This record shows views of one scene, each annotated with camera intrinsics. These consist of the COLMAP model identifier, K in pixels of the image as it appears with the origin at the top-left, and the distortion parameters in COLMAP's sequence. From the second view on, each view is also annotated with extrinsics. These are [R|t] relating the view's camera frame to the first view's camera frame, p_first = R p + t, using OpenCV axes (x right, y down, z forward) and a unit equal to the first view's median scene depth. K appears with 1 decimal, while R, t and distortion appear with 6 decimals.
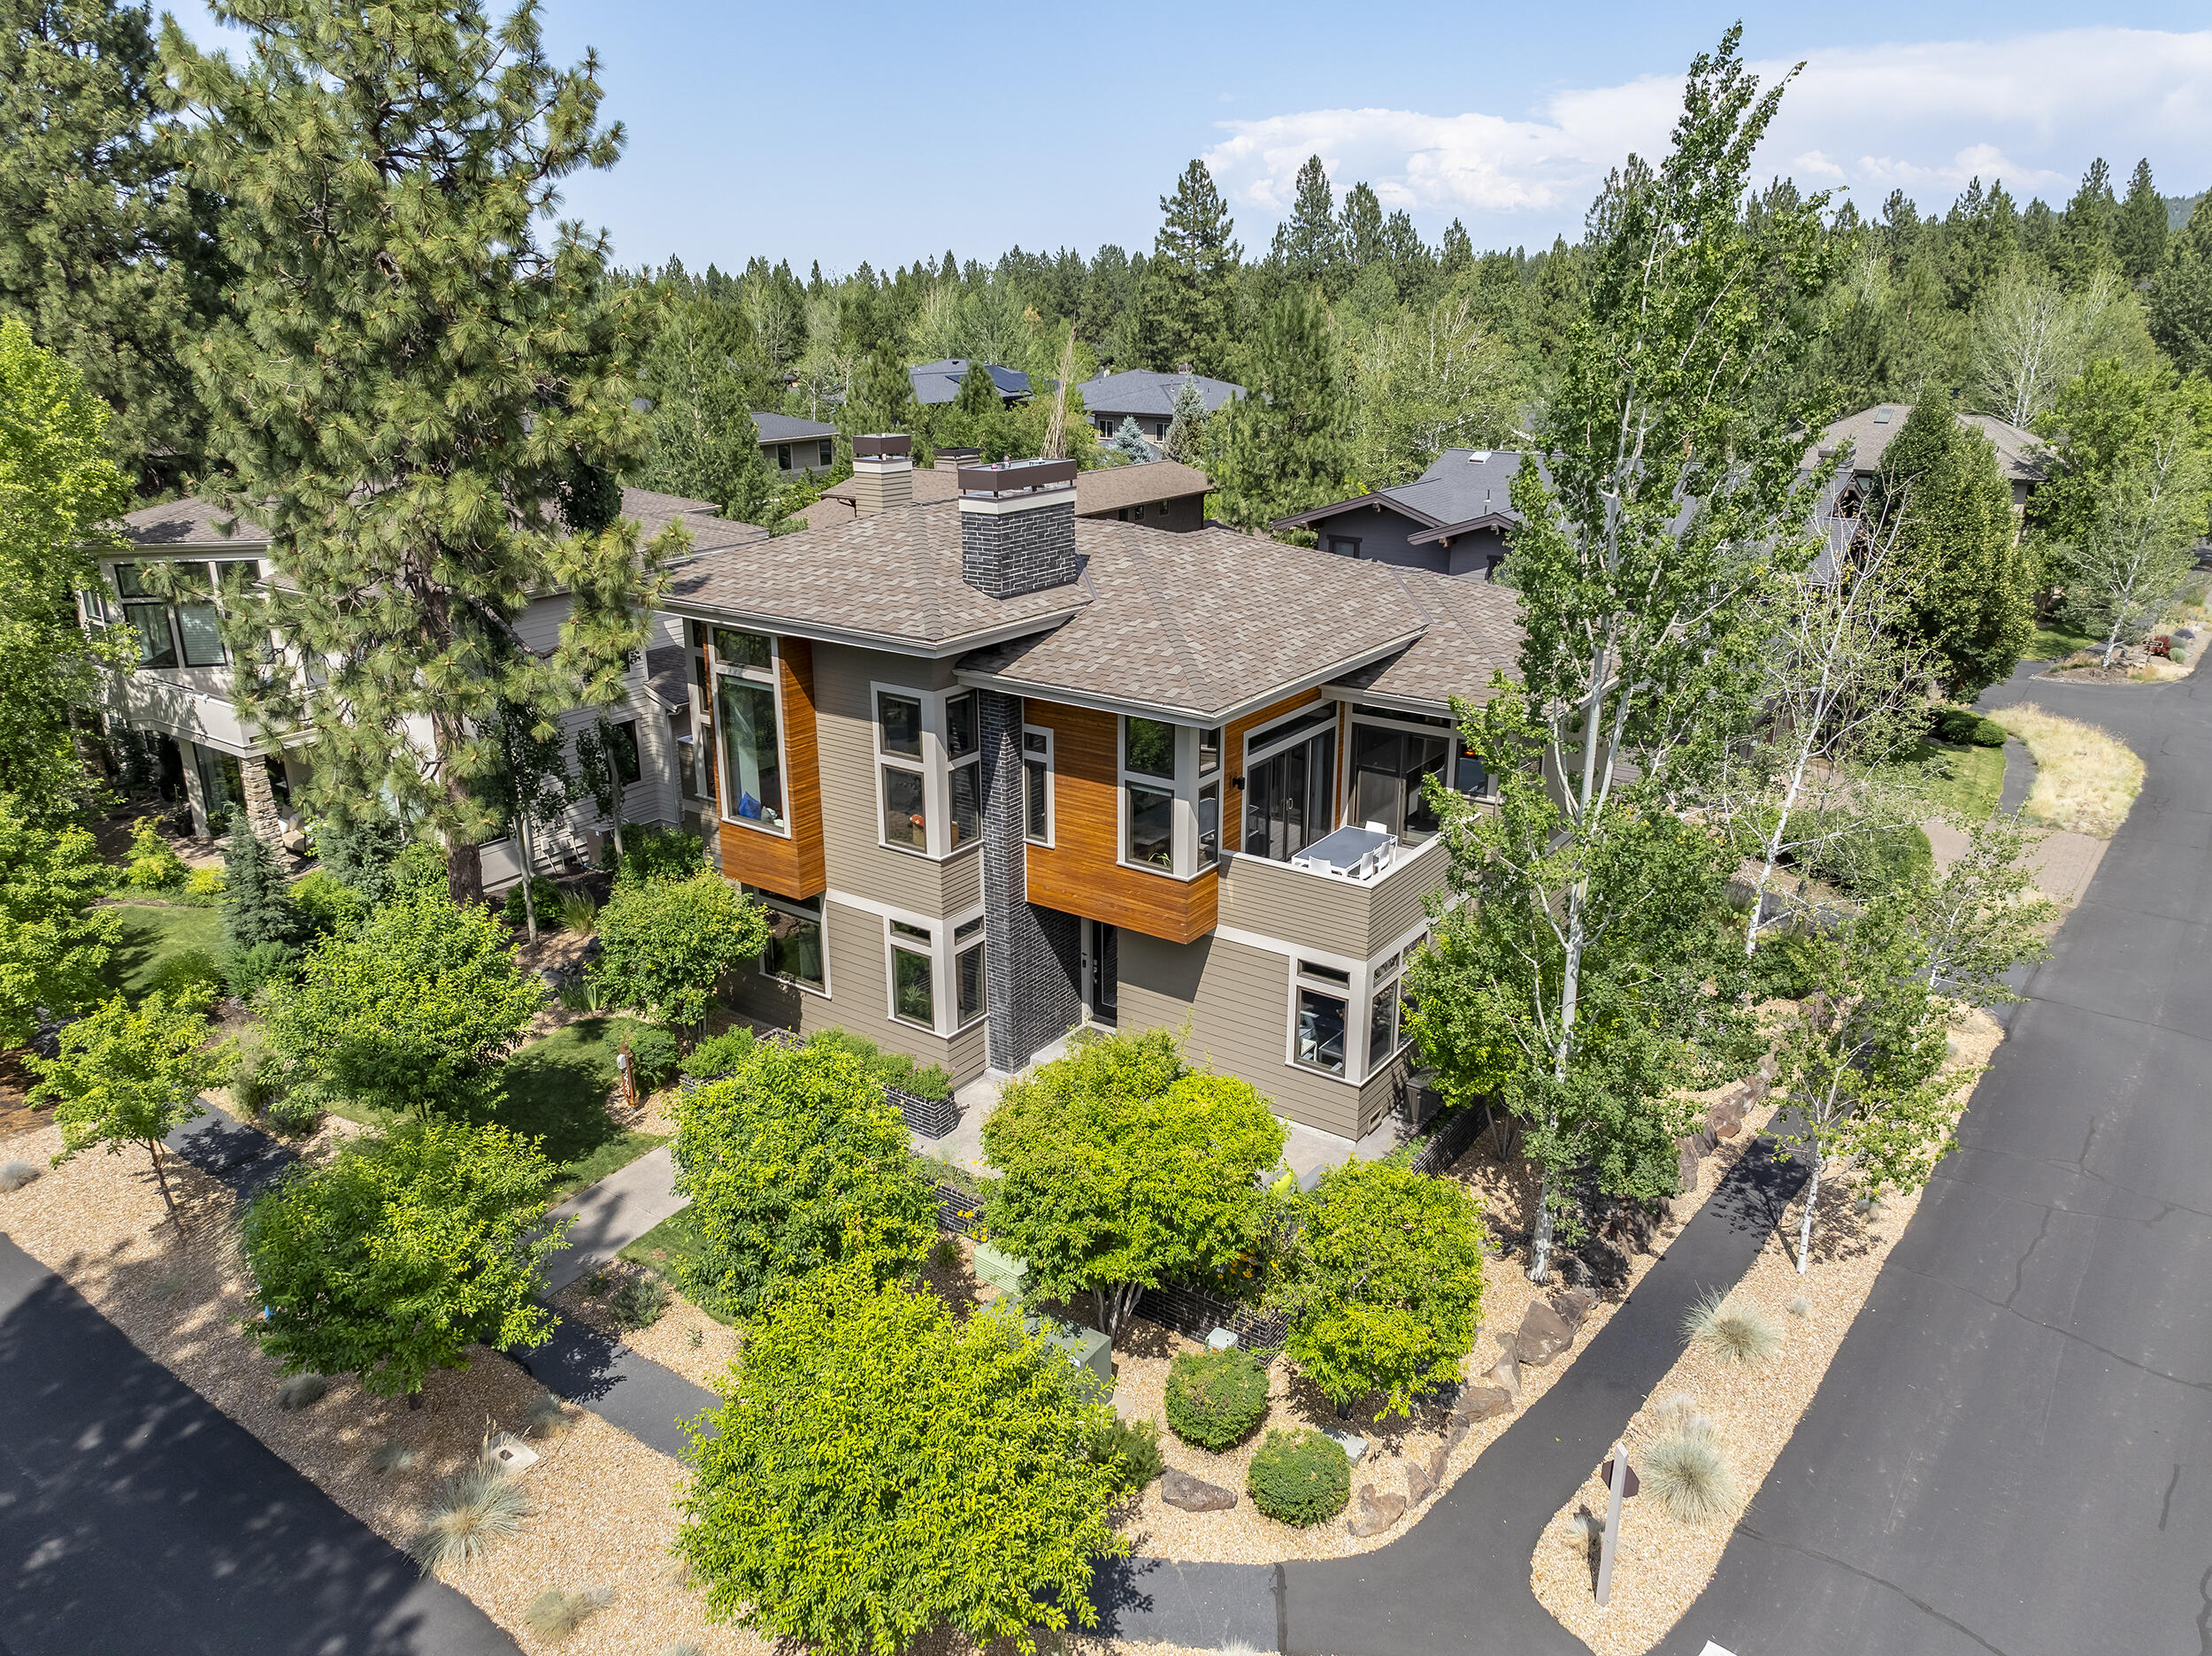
lens RADIAL K [[1563.1, 0, 1106.0], [0, 1563.1, 828.0], [0, 0, 1]] dist [-0.009569, -0.002343]
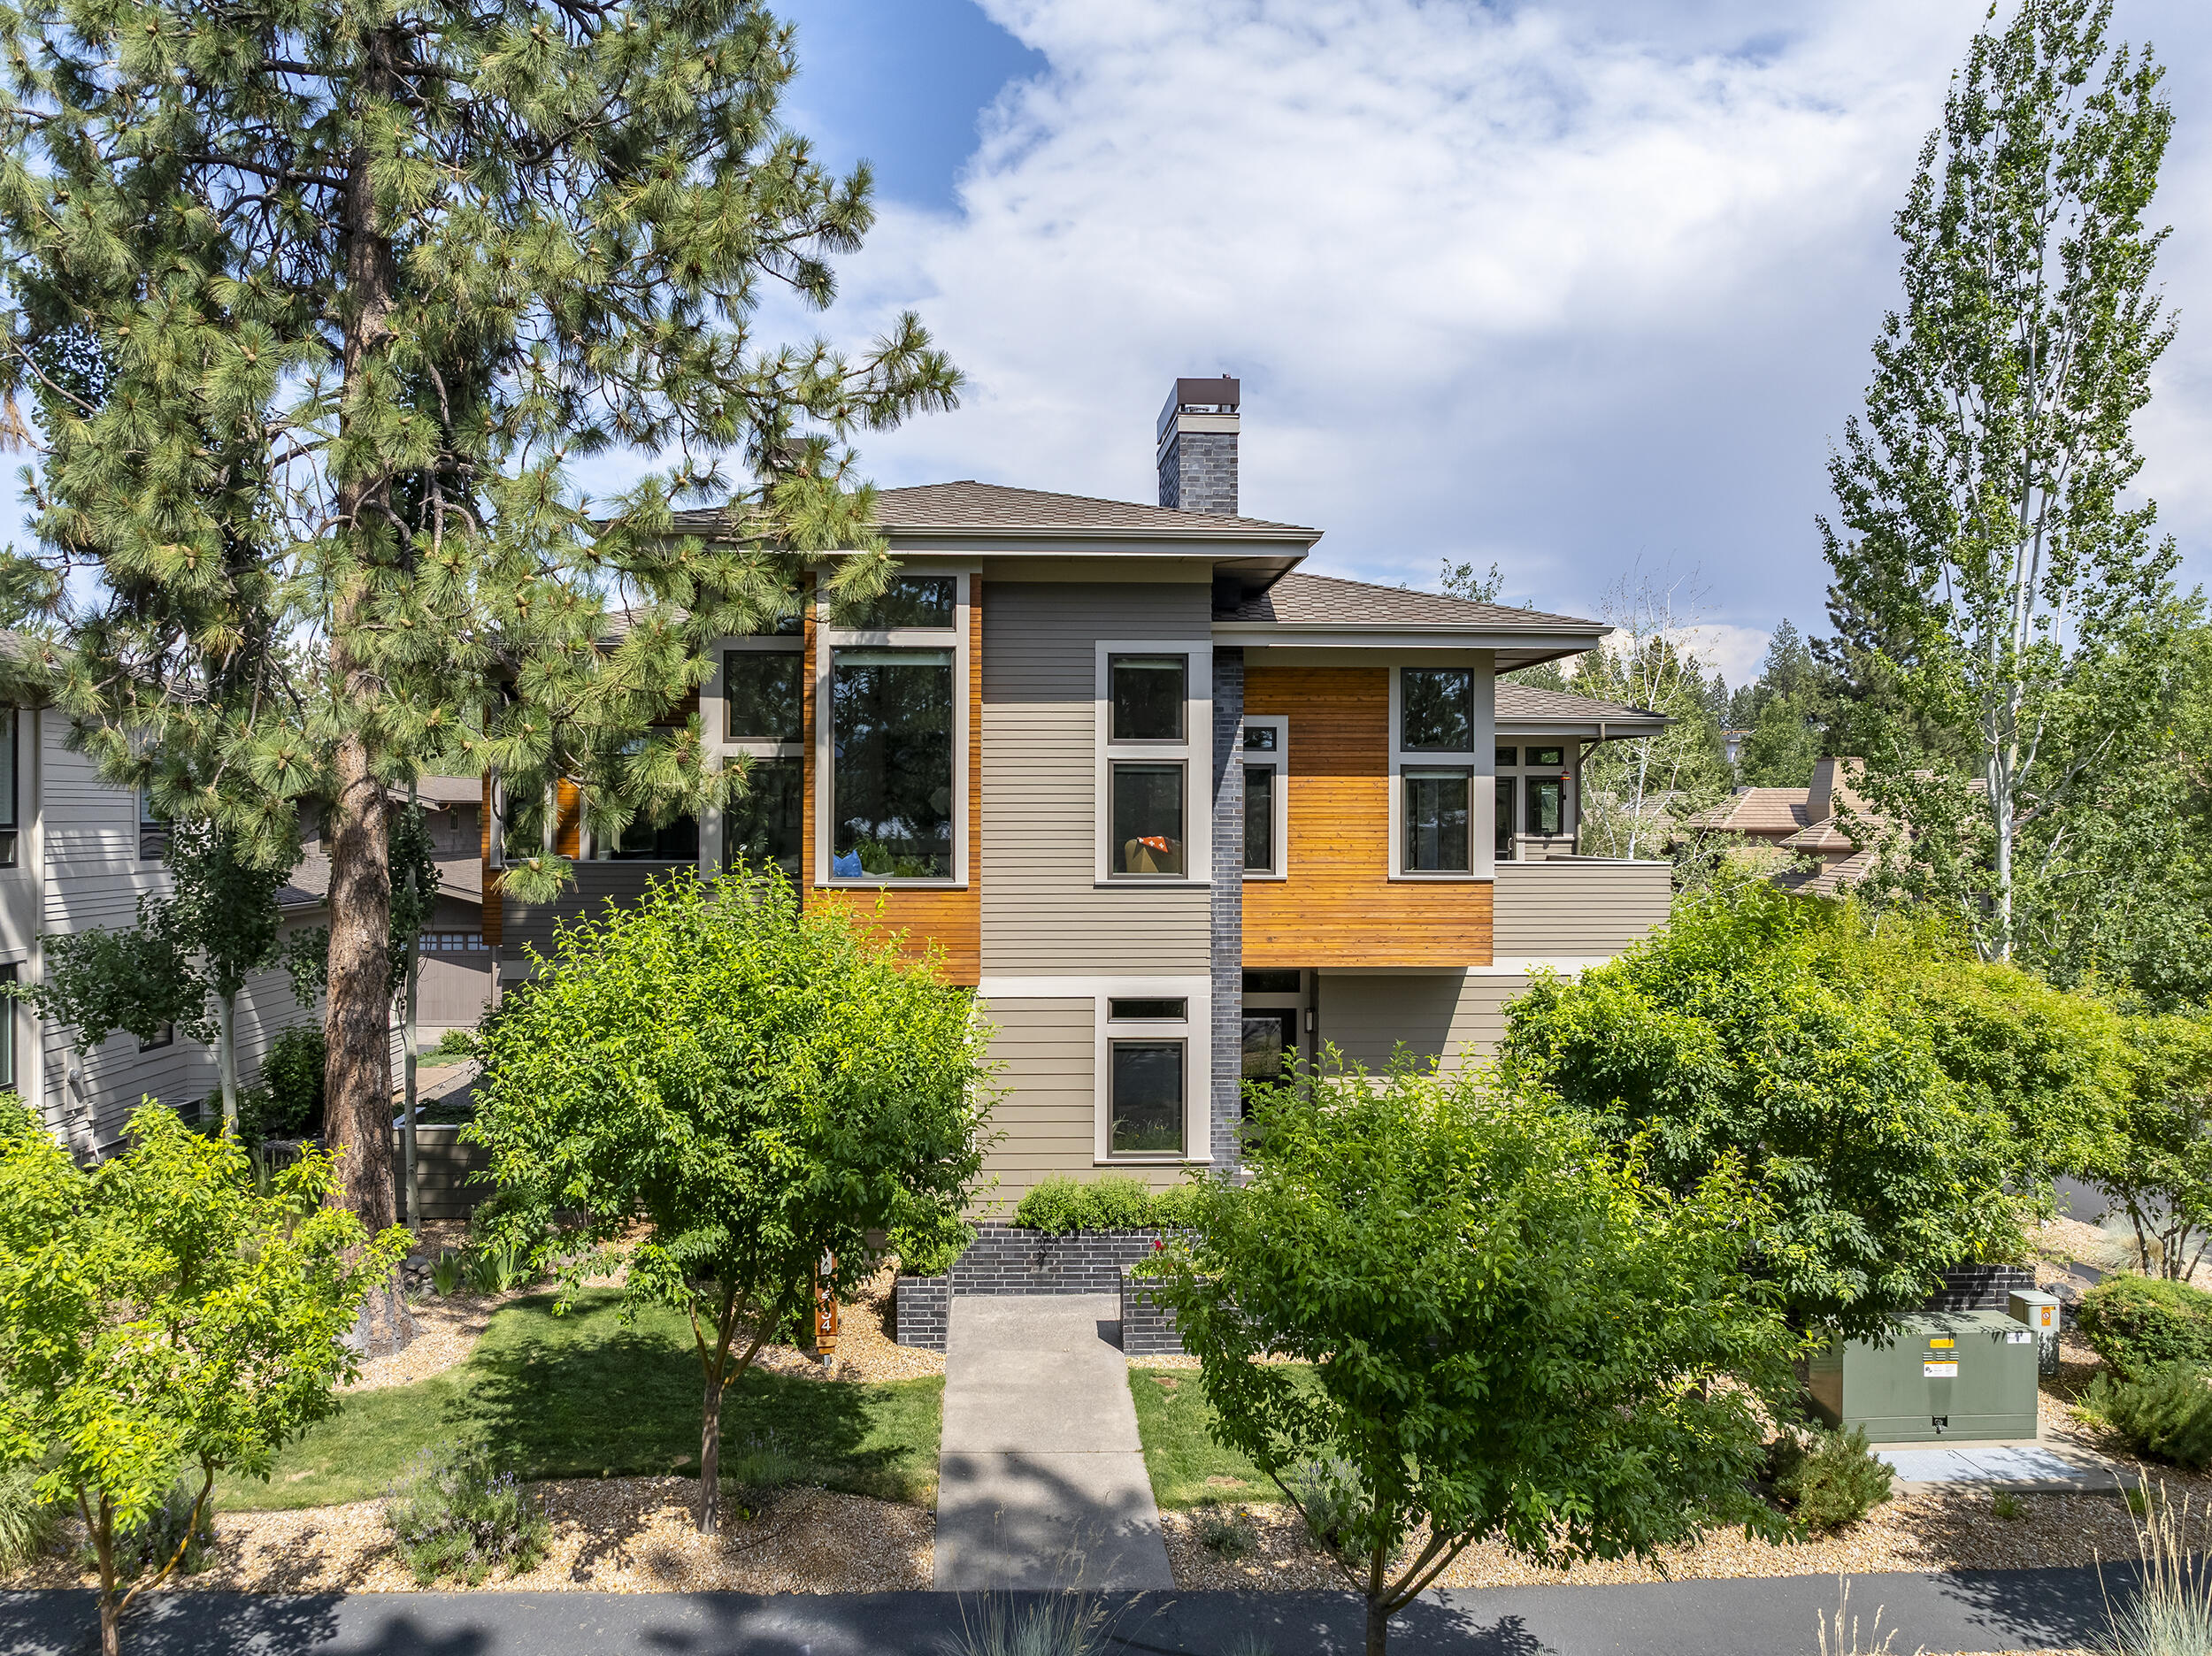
lens RADIAL K [[1592.4, 0, 1058.7], [0, 1592.4, 818.4], [0, 0, 1]] dist [0.003963, 0.010853]
pose [[0.790274, 0.005590, 0.612728, -0.604890], [0.192353, 0.947148, -0.256730, 0.165132], [-0.581779, 0.320747, 0.747432, 0.484549]]
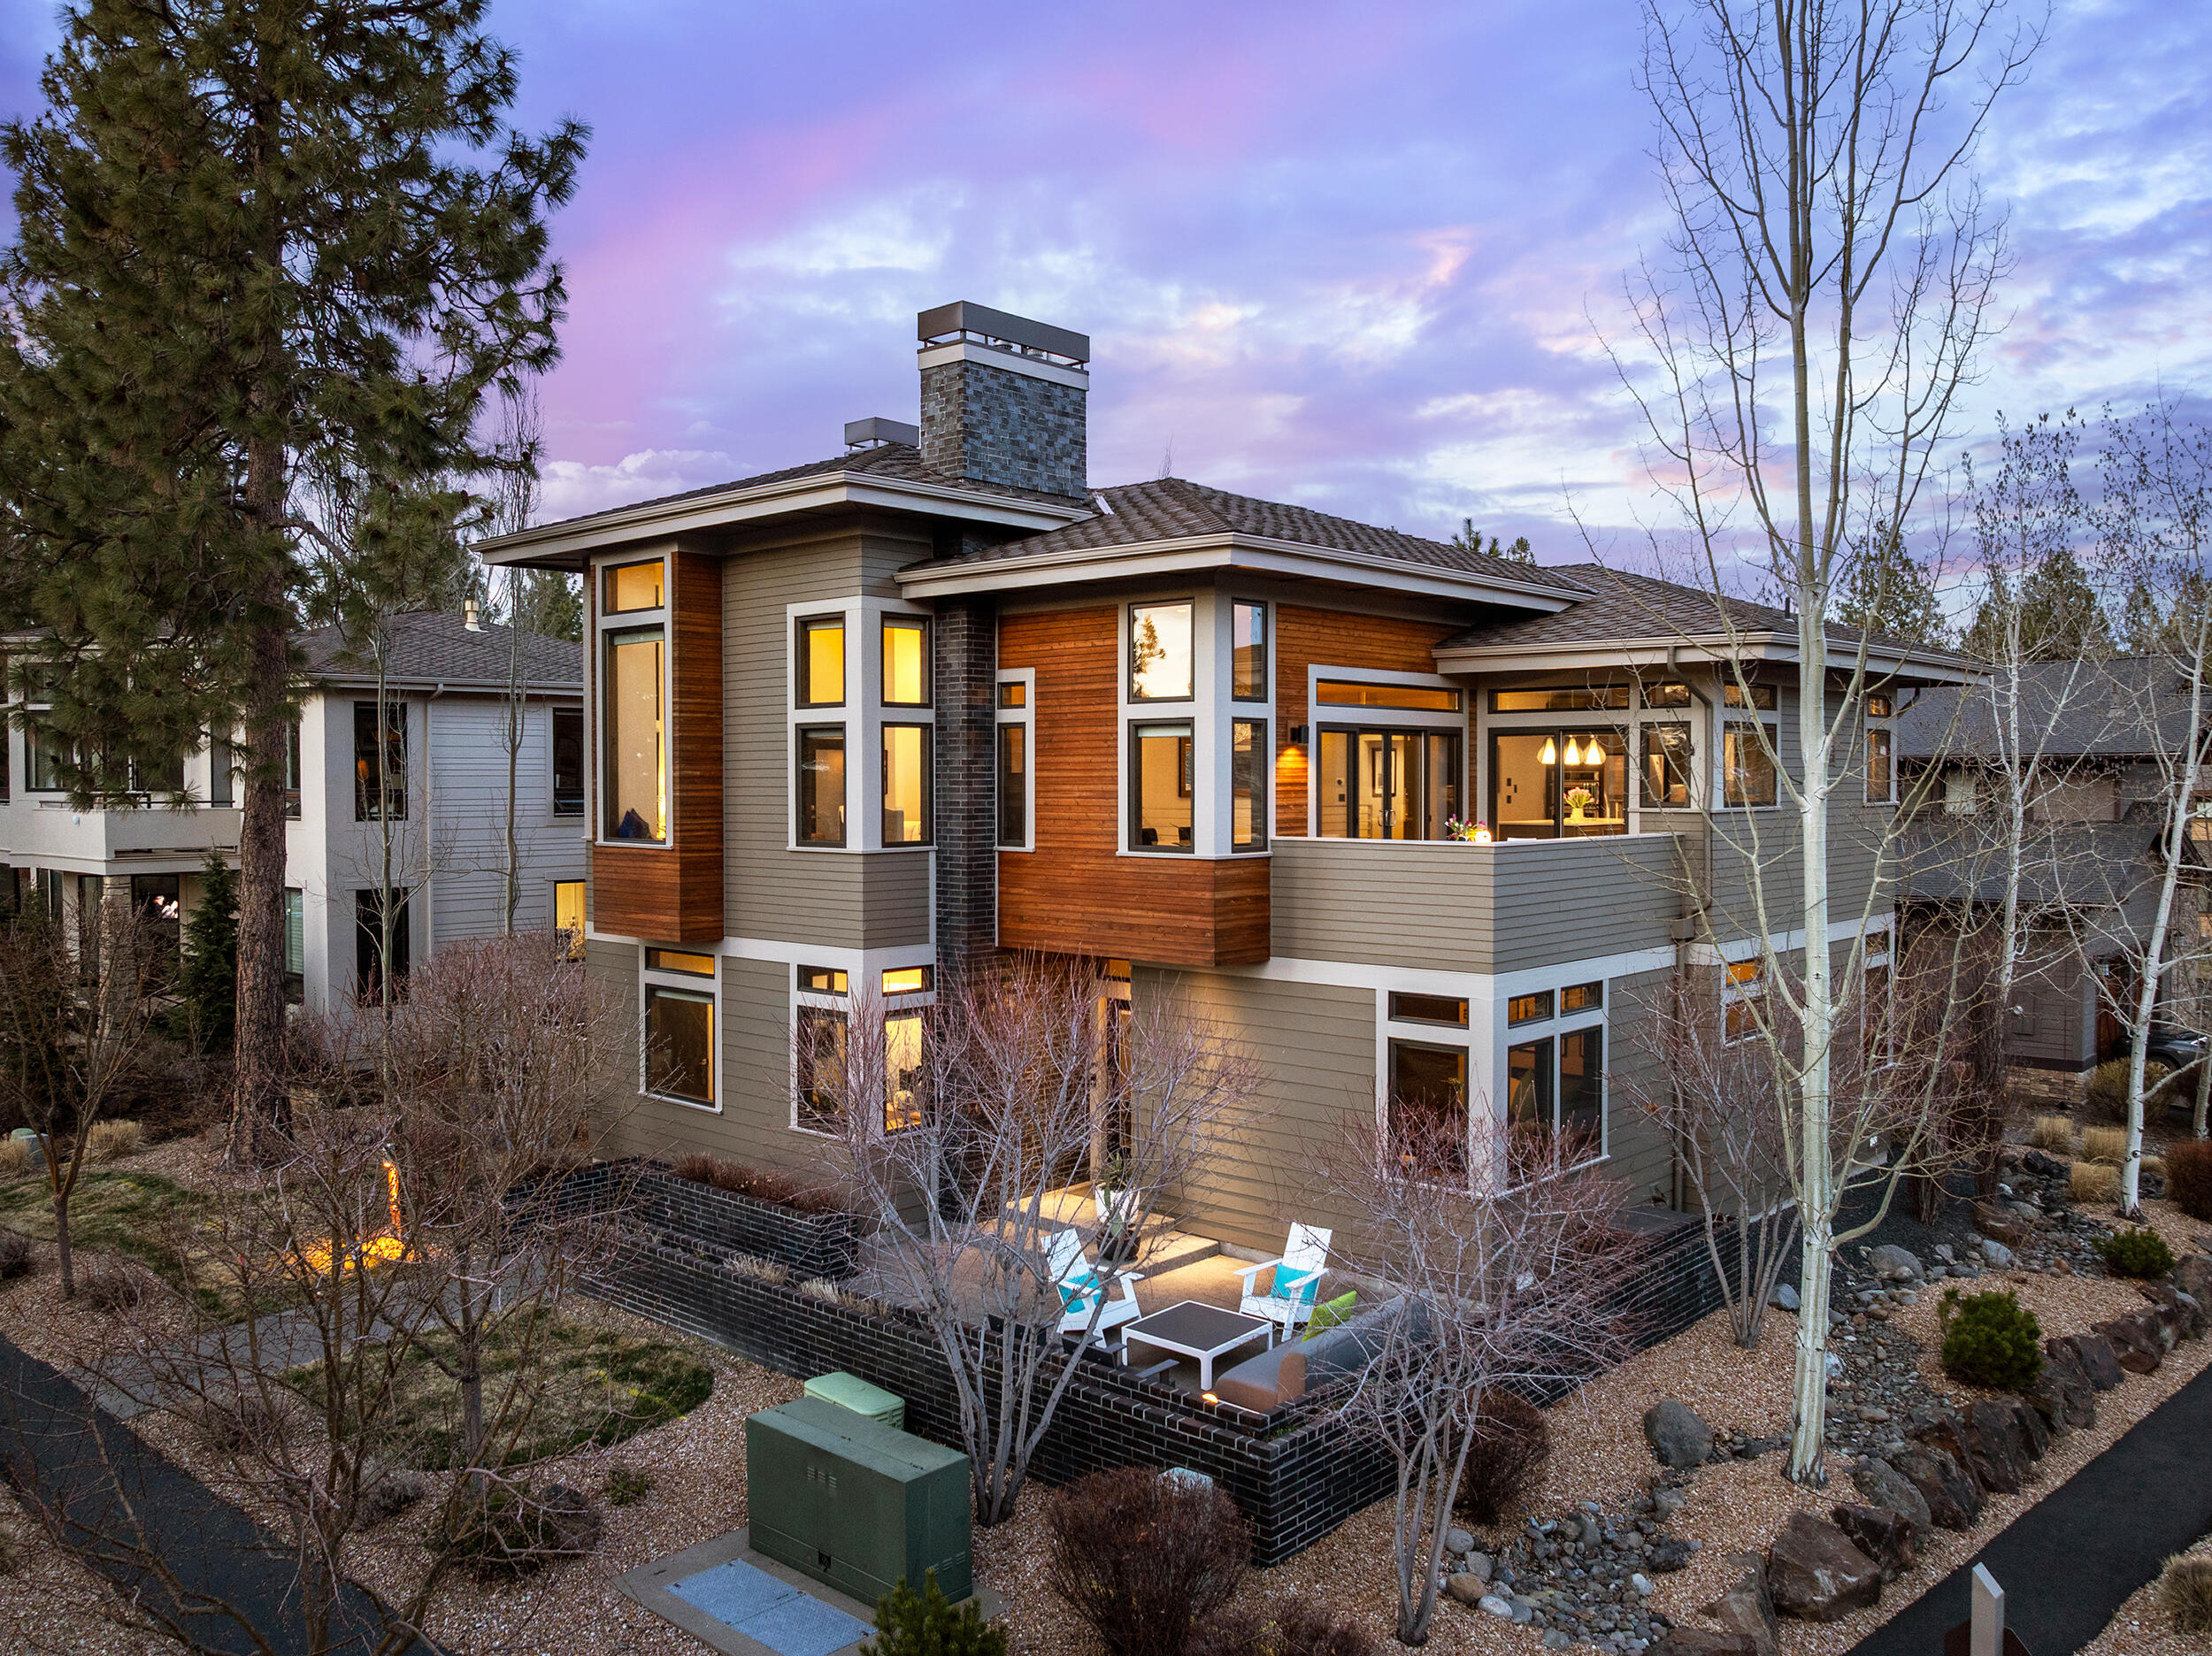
lens RADIAL K [[1719.1, 0, 1130.3], [0, 1719.1, 857.7], [0, 0, 1]] dist [-0.002124, -0.003382]
pose [[0.991526, 0.009091, -0.129592, 0.105831], [-0.045222, 0.959314, -0.278697, 0.224238], [0.121785, 0.282196, 0.951595, 0.303513]]
